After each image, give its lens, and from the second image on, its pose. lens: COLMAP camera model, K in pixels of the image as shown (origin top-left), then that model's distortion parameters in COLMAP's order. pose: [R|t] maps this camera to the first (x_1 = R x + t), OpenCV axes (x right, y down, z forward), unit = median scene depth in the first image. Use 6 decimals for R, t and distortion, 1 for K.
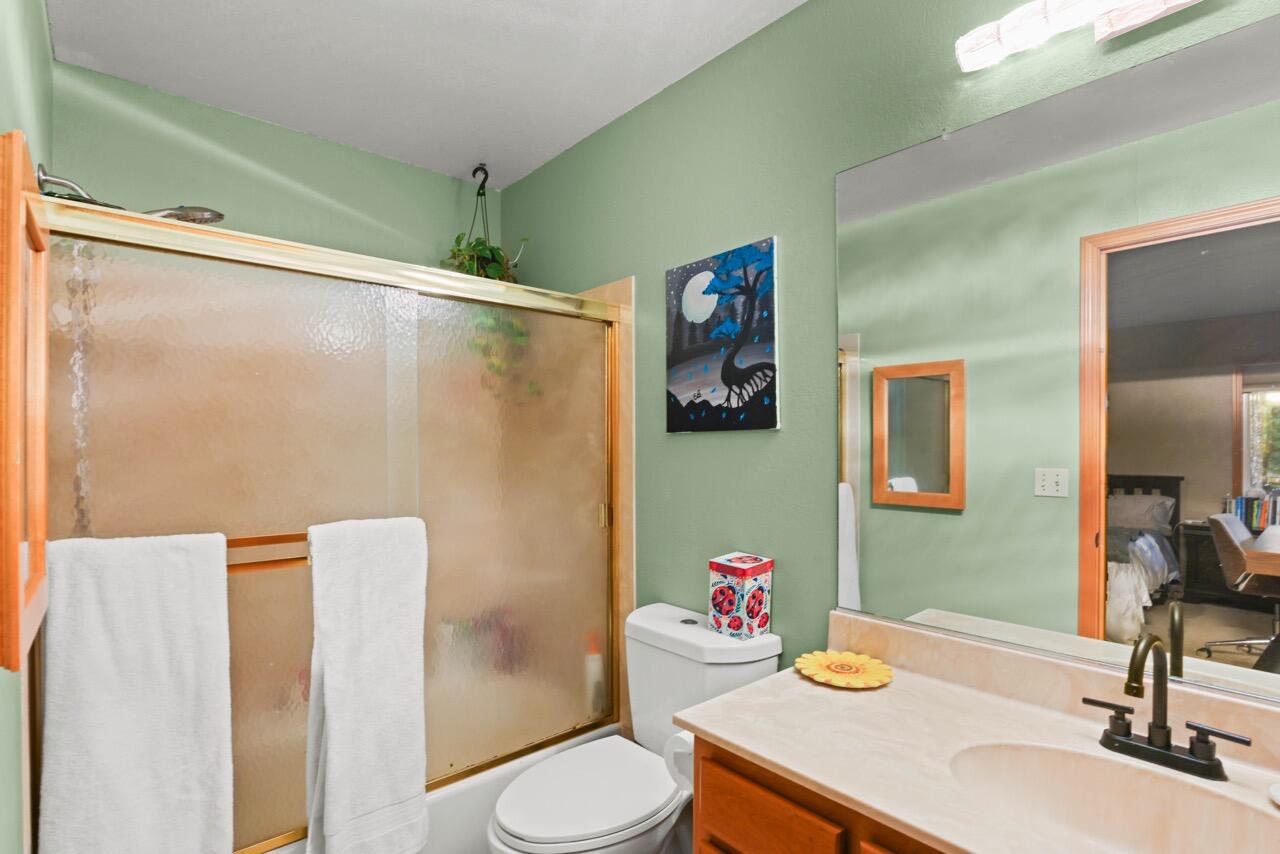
lens RADIAL K [[609.0, 0, 624.7], [0, 609.0, 457.2], [0, 0, 1]] dist [-0.034755, 0.007017]
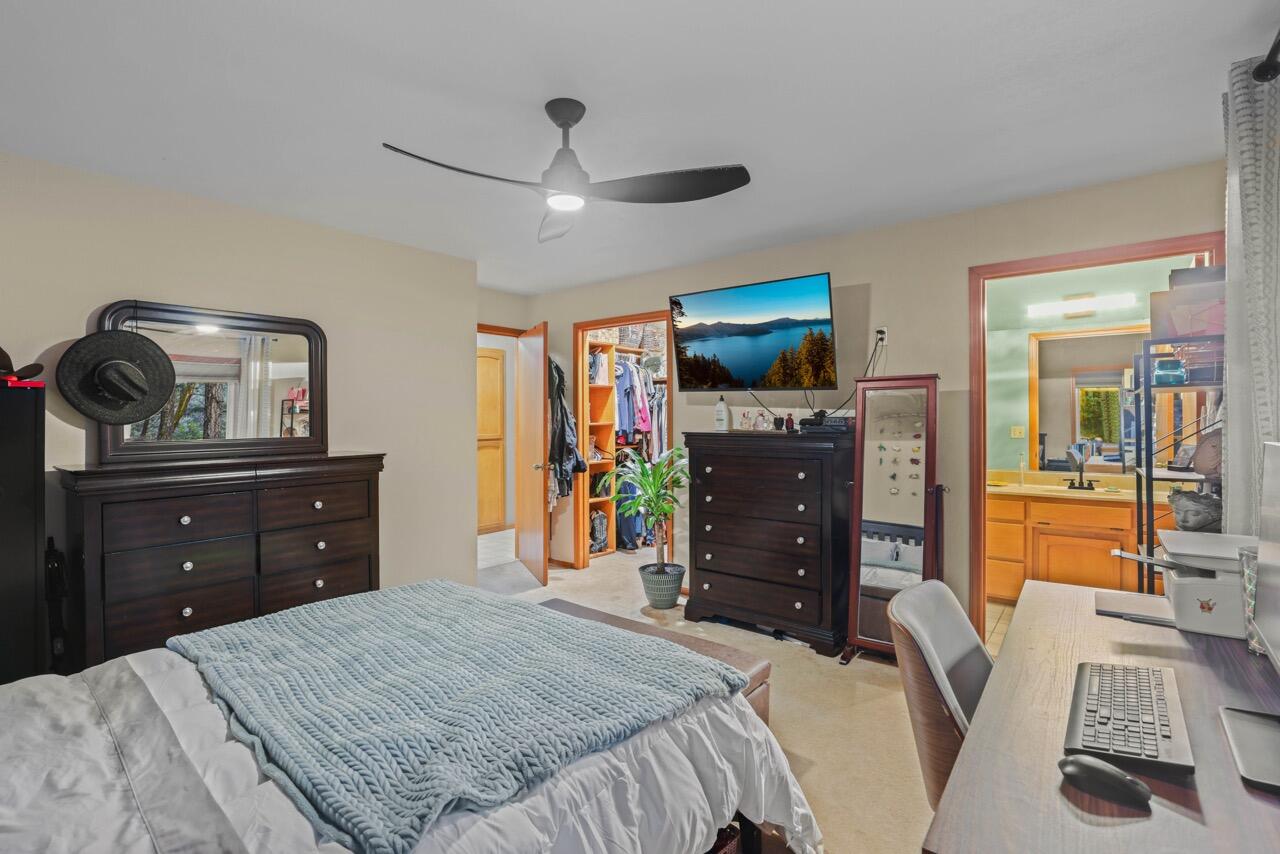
lens RADIAL K [[592.9, 0, 631.3], [0, 592.9, 422.8], [0, 0, 1]] dist [-0.037337, 0.008921]
pose [[0.984307, -0.003997, 0.176419, -1.791778], [0.005521, 0.999952, -0.008148, 0.020609], [-0.176378, 0.008995, 0.984281, -1.517148]]
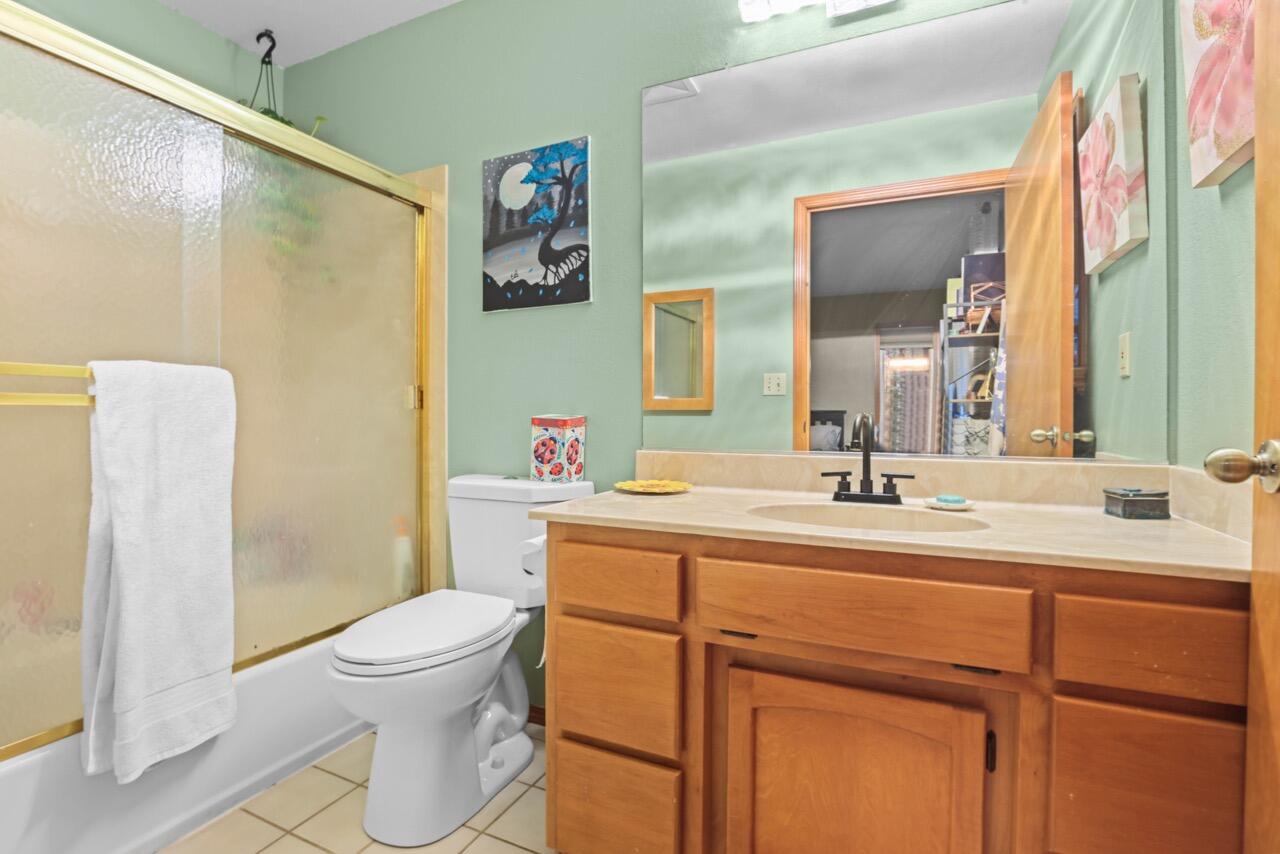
lens RADIAL K [[592.9, 0, 631.3], [0, 592.9, 422.8], [0, 0, 1]] dist [-0.037337, 0.008921]
pose [[0.913230, -0.001324, 0.407443, -0.133321], [0.001623, 0.999999, -0.000389, 0.179259], [-0.407442, 0.001016, 0.913231, -0.060186]]
